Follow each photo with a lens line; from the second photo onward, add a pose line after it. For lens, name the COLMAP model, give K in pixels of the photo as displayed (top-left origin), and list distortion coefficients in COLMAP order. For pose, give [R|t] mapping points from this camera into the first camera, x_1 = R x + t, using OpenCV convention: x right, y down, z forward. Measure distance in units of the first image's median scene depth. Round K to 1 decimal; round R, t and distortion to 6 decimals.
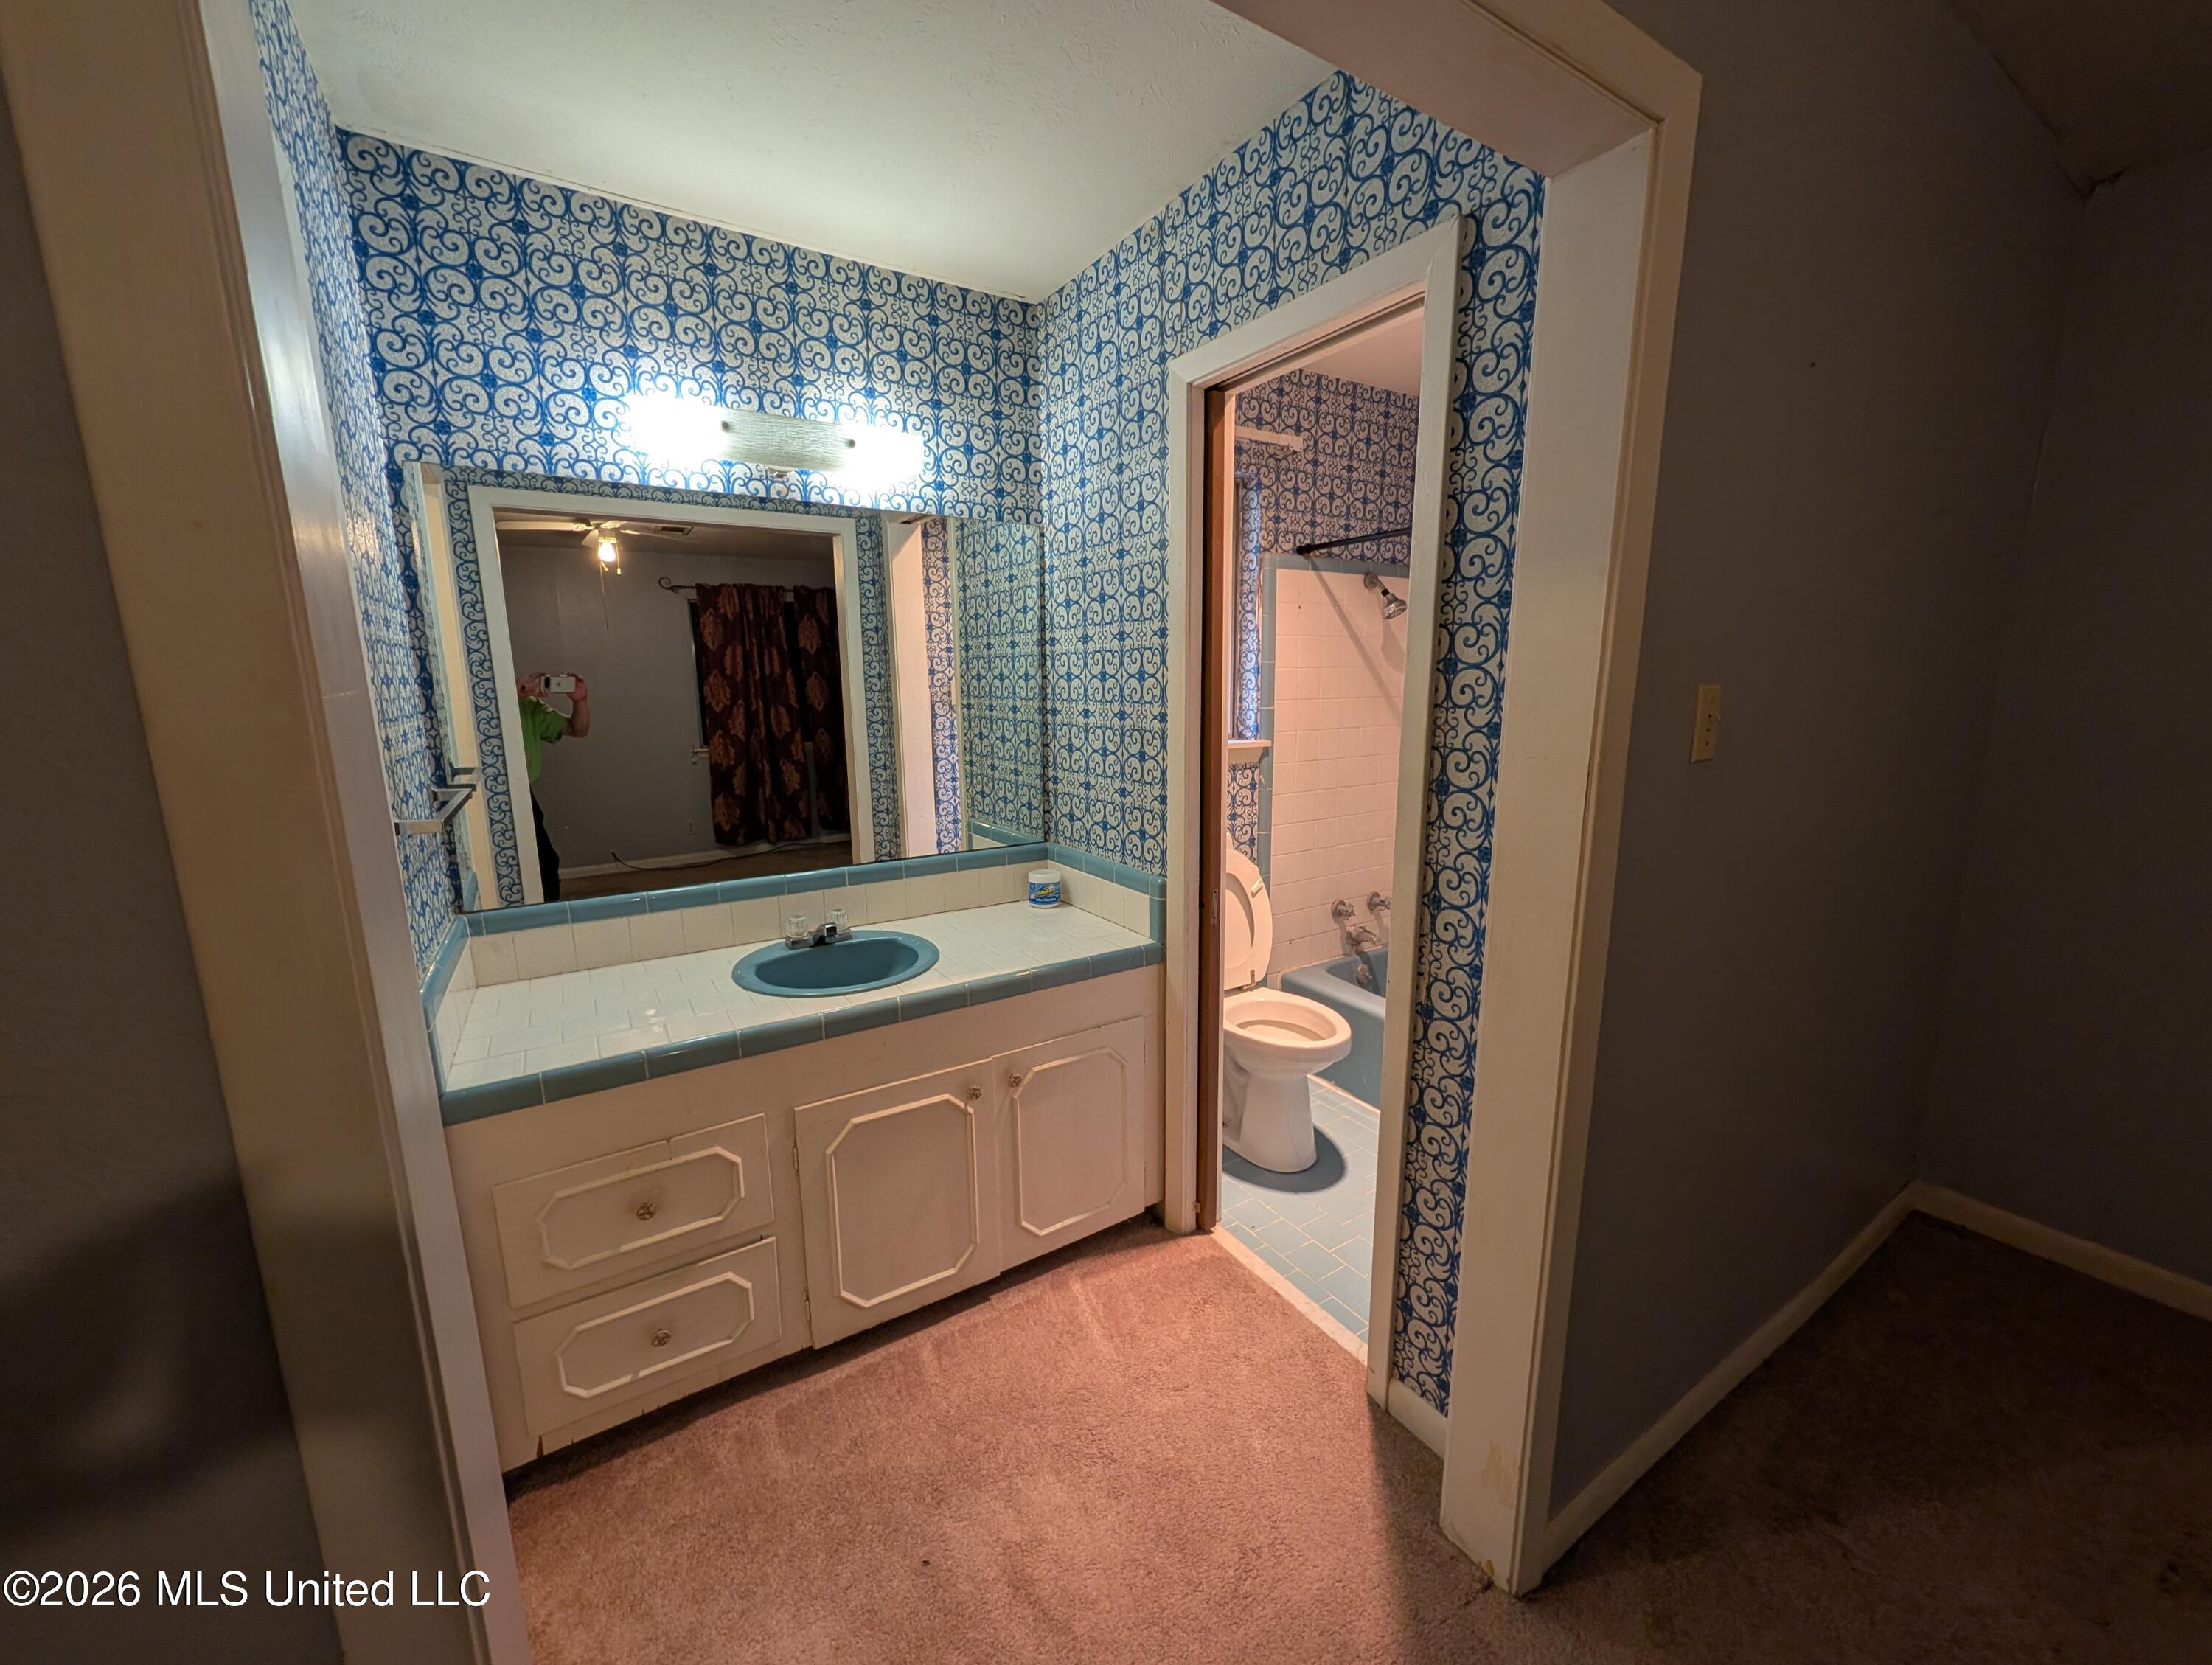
lens RADIAL K [[855.6, 0, 1109.1], [0, 855.6, 831.0], [0, 0, 1]] dist [0.001789, 0.000922]
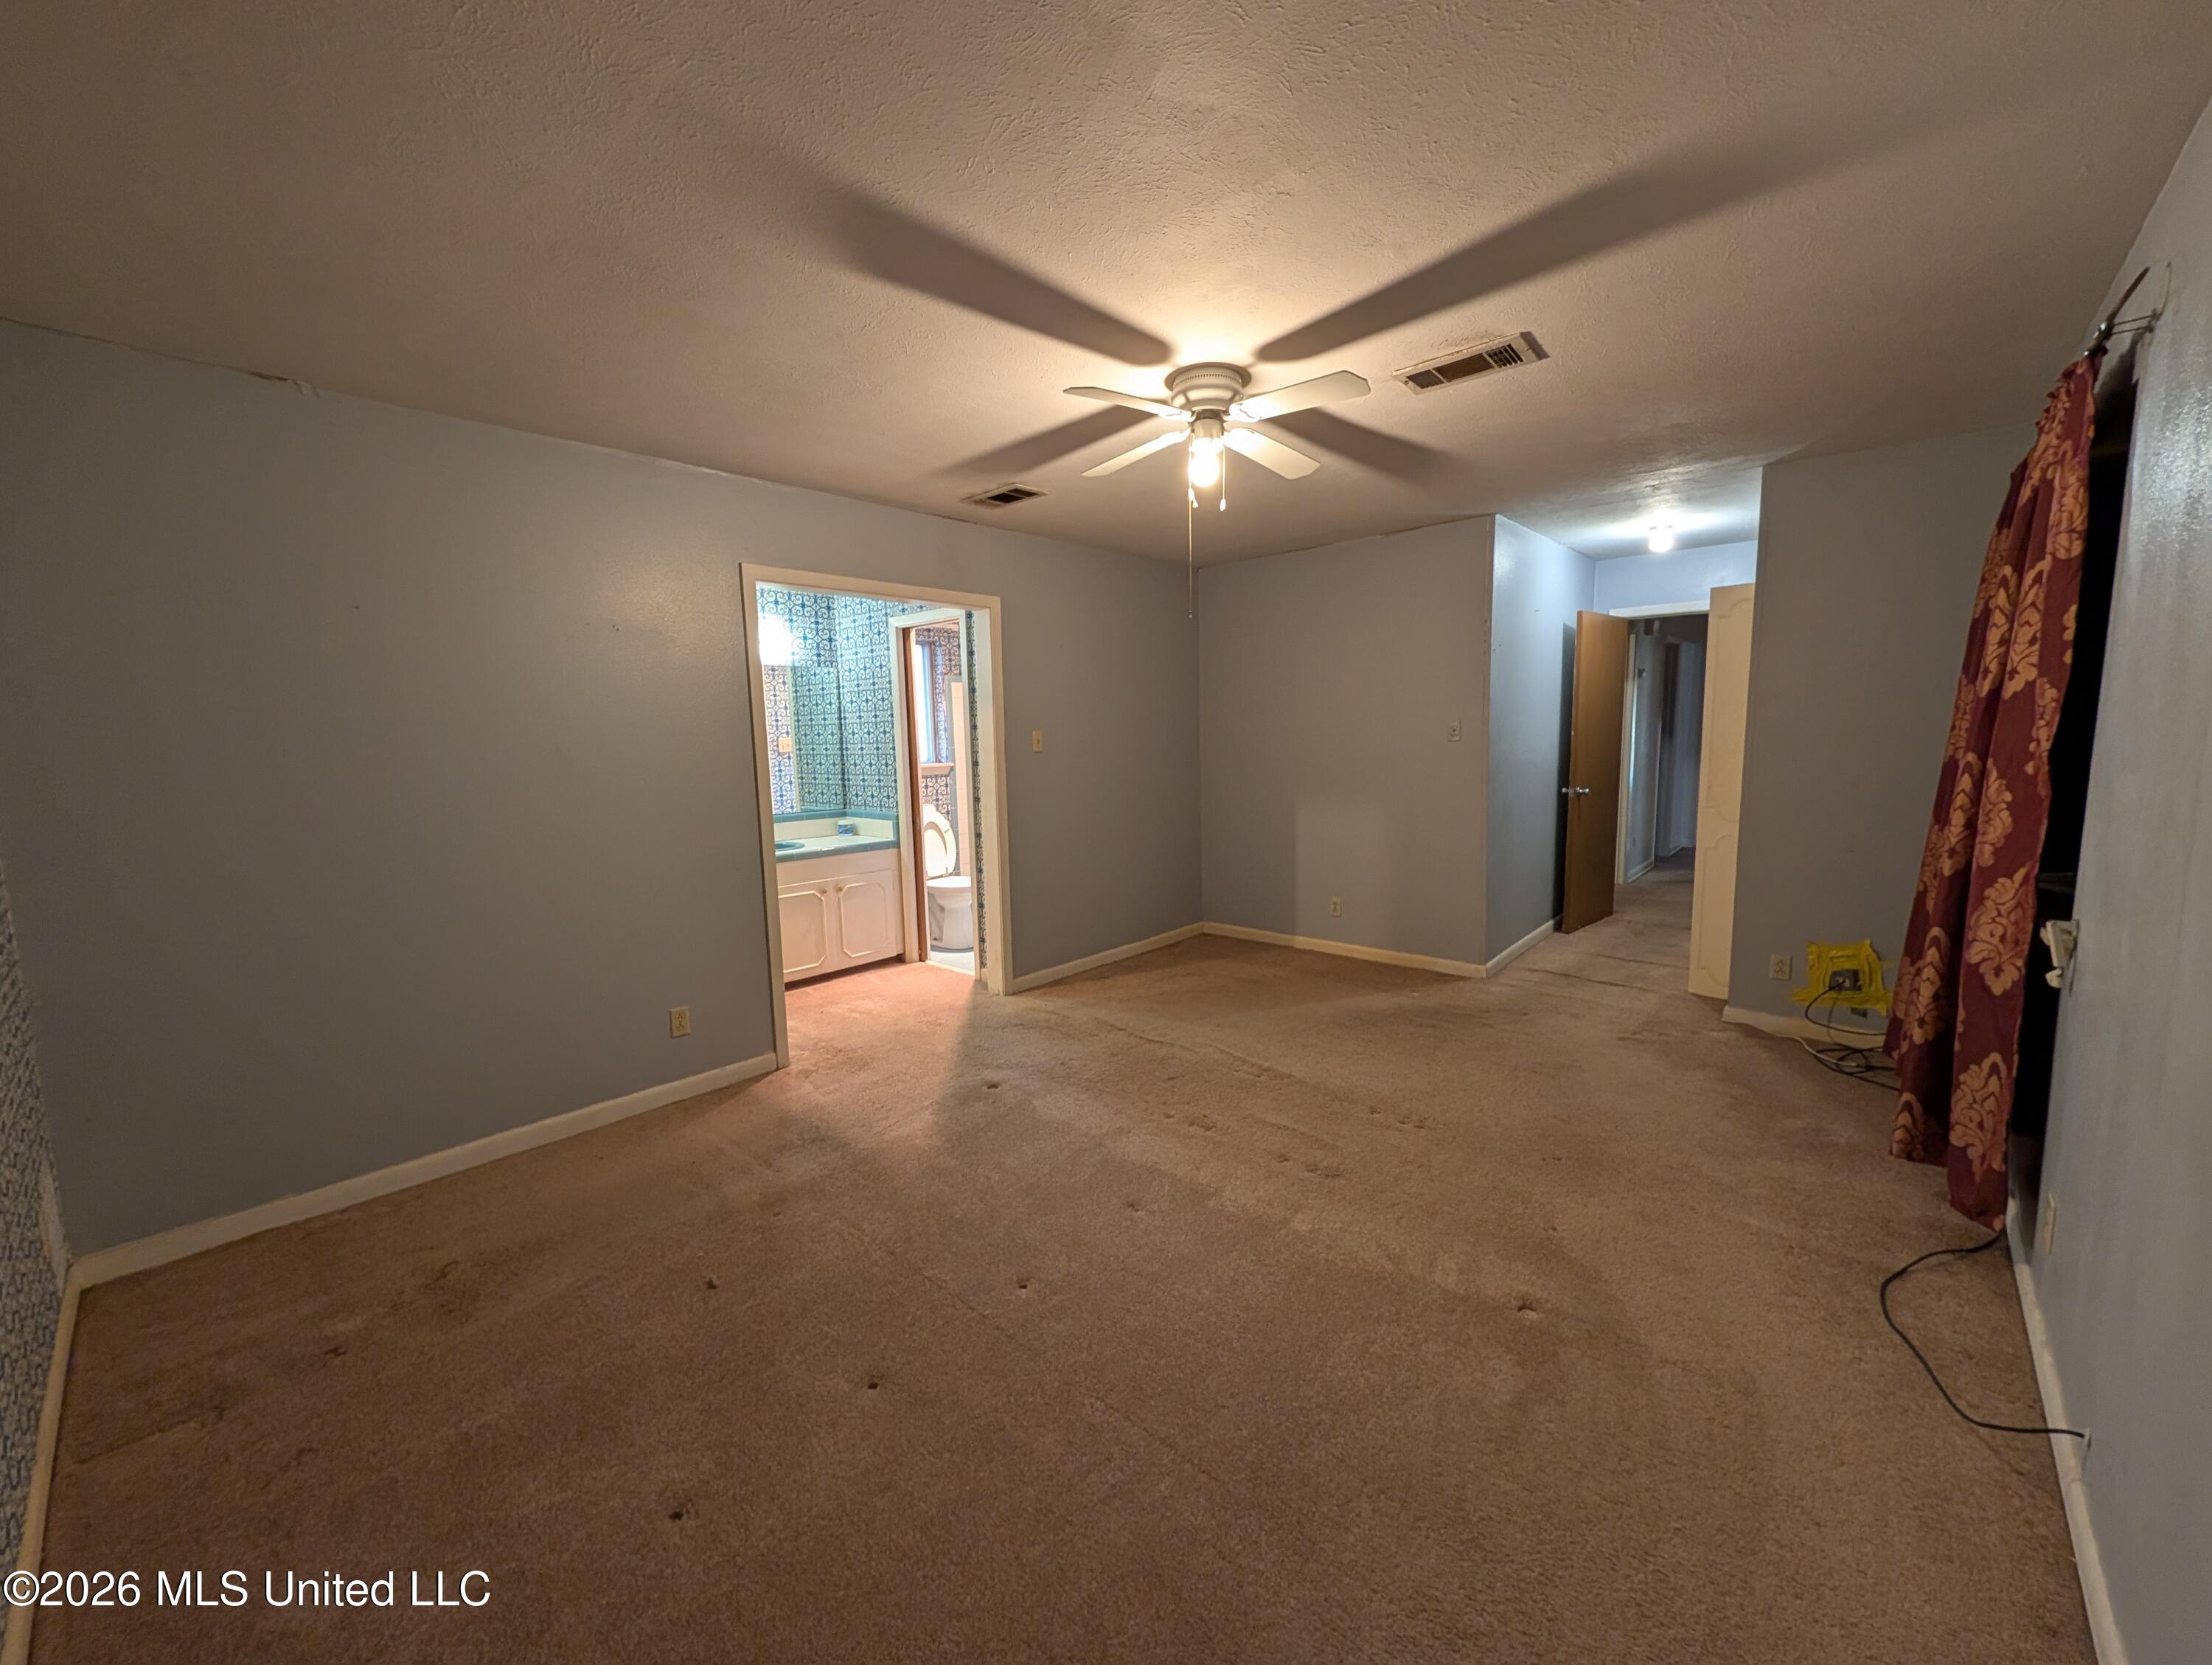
lens RADIAL K [[855.6, 0, 1111.8], [0, 855.6, 833.4], [0, 0, 1]] dist [0.001789, 0.000922]
pose [[0.964692, -0.043357, 0.259788, 0.014745], [0.060966, 0.996328, -0.060108, 0.283522], [-0.256228, 0.073824, 0.963793, -1.453353]]
